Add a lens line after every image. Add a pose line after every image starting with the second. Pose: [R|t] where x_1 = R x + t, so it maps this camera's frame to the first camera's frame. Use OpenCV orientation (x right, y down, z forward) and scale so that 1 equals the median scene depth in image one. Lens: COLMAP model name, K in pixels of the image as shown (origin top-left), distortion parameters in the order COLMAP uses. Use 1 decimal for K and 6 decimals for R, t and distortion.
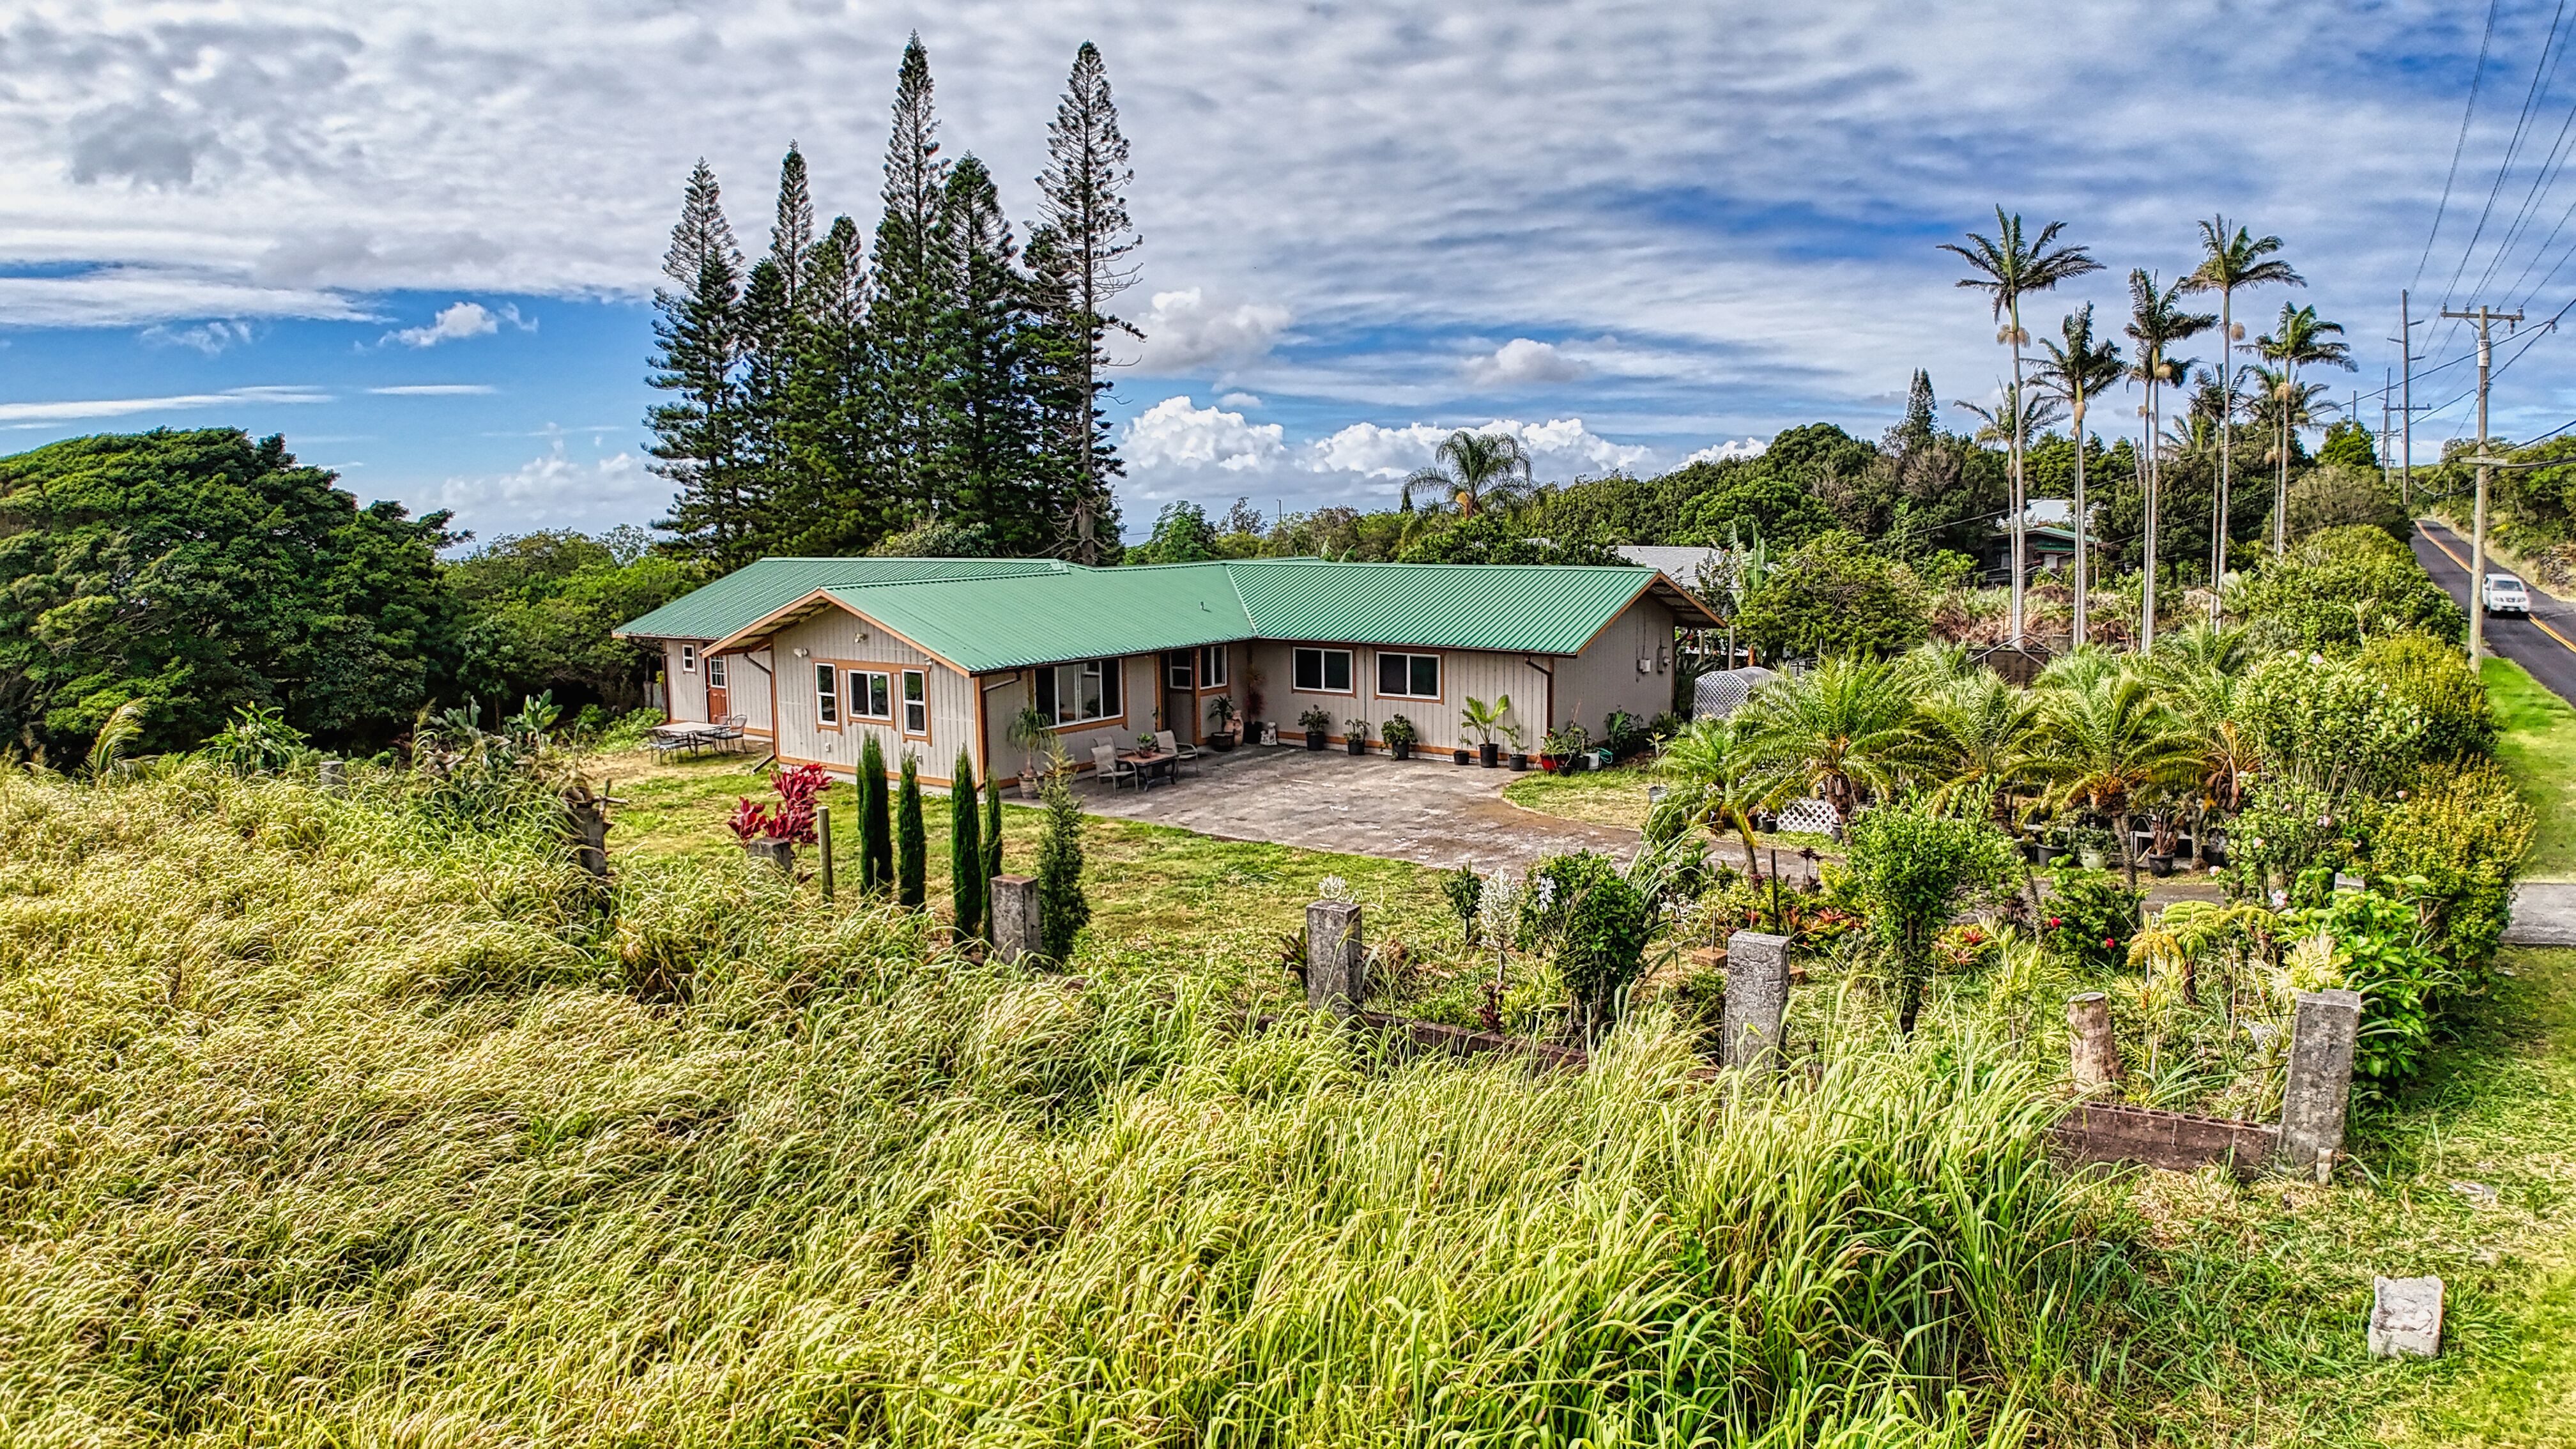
lens RADIAL K [[1640.0, 0, 1288.0], [0, 1640.0, 724.5], [0, 0, 1]] dist [-0.189251, -0.000506]
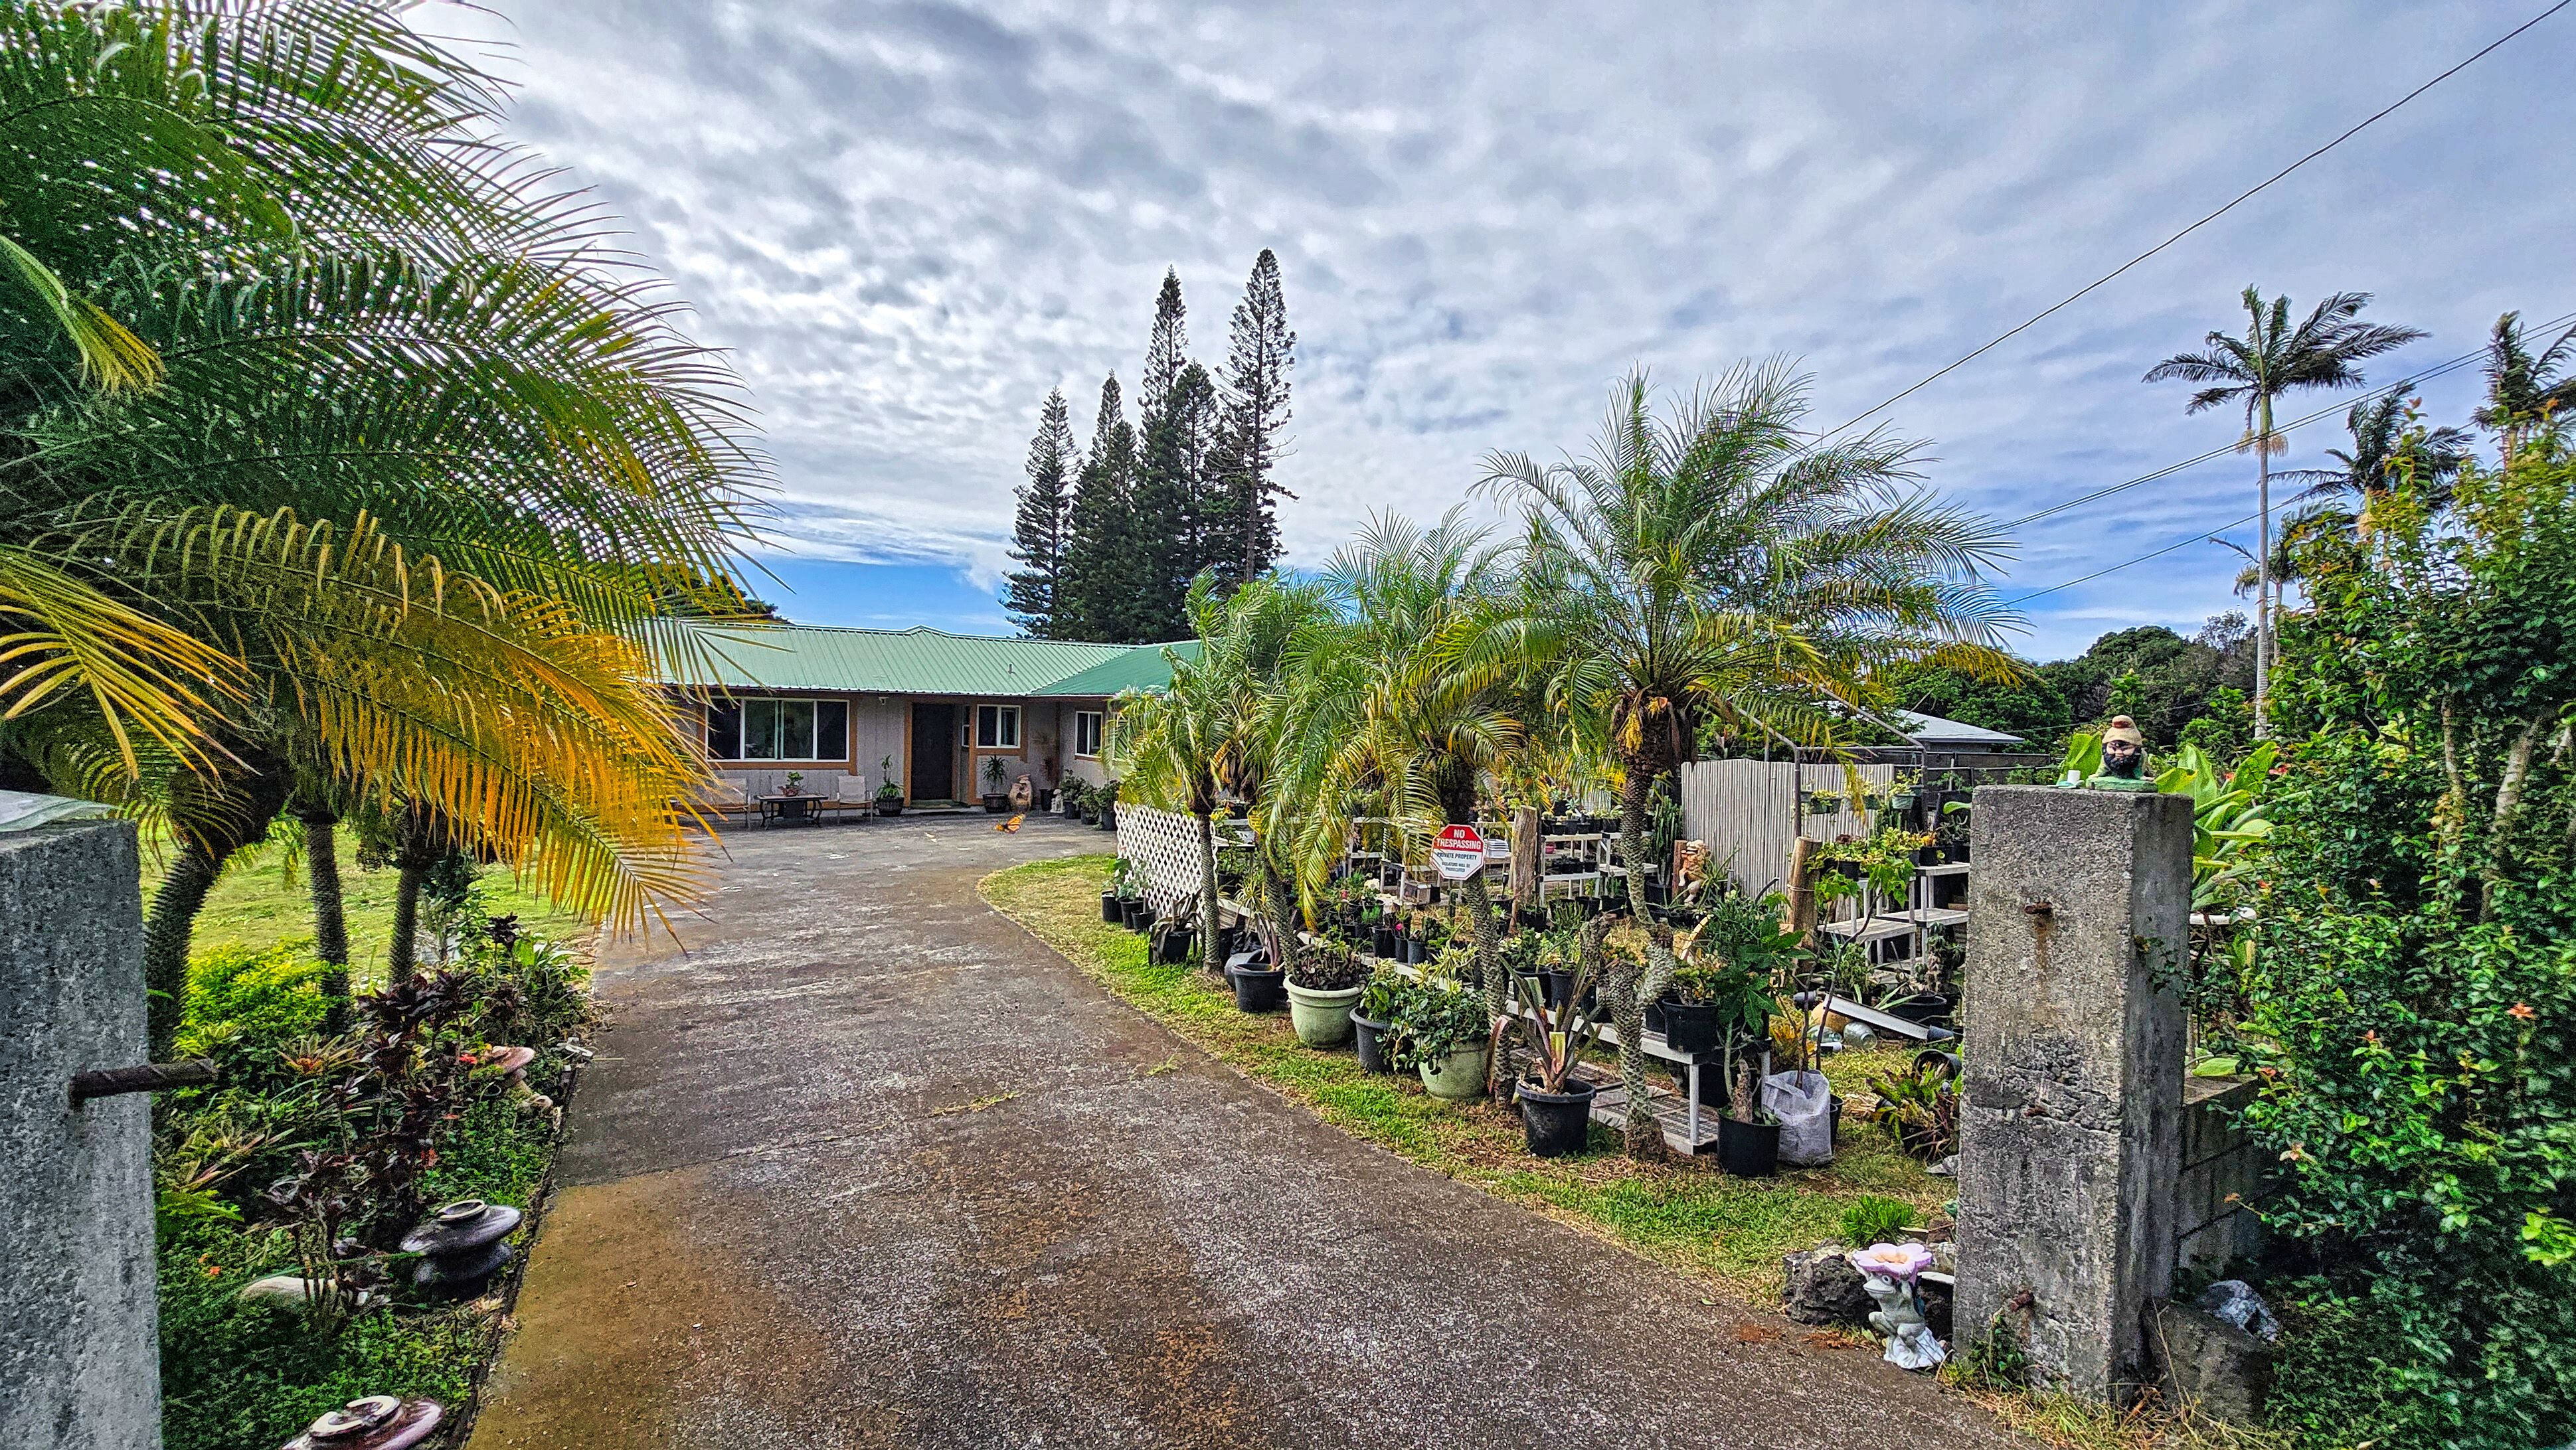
lens RADIAL K [[1105.0, 0, 1324.4], [0, 1105.0, 725.0], [0, 0, 1]] dist [0.011639, 0.000109]
pose [[0.924359, 0.039051, -0.379520, 0.337898], [-0.089089, 0.989341, -0.115184, 0.019738], [0.370977, 0.140282, 0.917985, 0.410660]]
